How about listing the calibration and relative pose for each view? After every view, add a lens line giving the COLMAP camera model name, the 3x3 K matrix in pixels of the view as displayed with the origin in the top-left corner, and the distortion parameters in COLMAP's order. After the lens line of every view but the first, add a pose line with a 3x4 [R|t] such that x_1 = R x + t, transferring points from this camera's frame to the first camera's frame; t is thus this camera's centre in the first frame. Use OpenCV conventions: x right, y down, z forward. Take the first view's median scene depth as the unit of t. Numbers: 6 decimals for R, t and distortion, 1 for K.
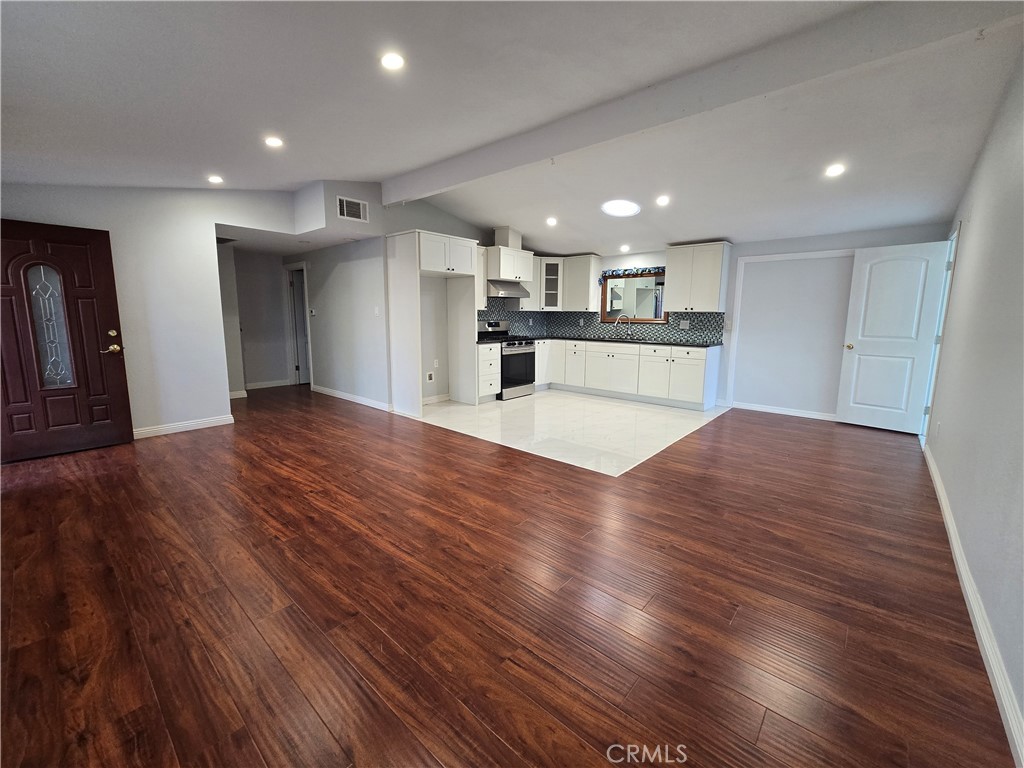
lens RADIAL K [[419.5, 0, 514.4], [0, 419.5, 377.5], [0, 0, 1]] dist [0.000433, -0.004402]
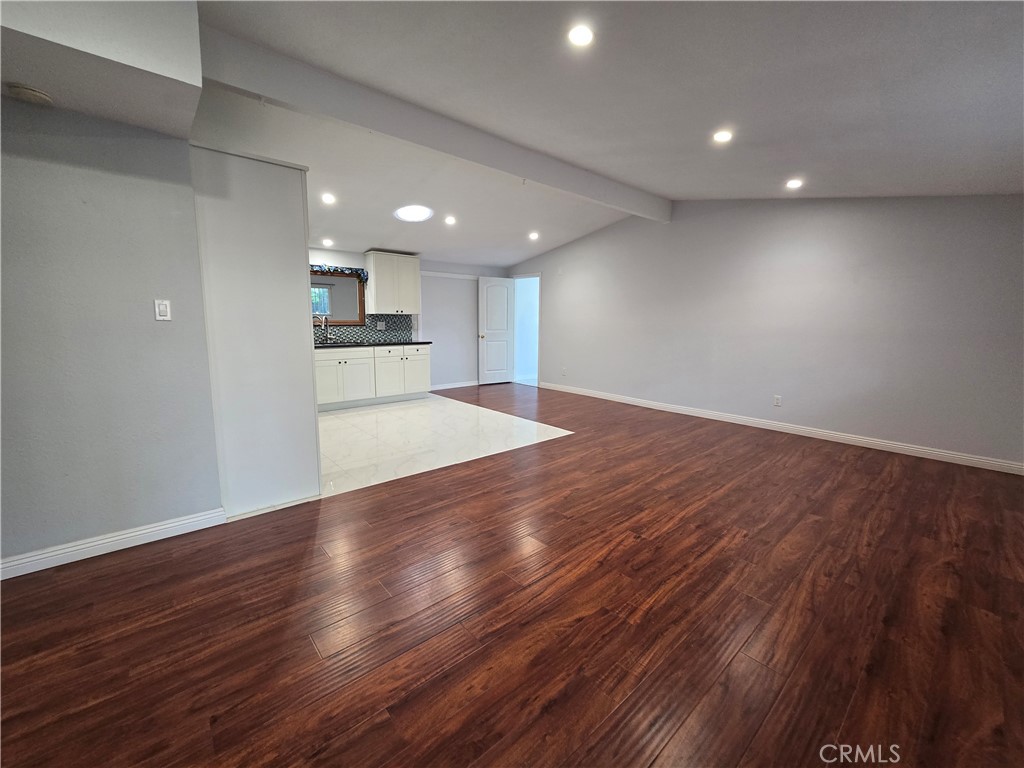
lens RADIAL K [[419.5, 0, 514.4], [0, 419.5, 377.5], [0, 0, 1]] dist [0.000433, -0.004402]
pose [[0.128603, -0.141538, 0.981544, -1.253290], [0.142588, 0.982117, 0.122938, -0.161828], [-0.981392, 0.124147, 0.146485, 1.067425]]
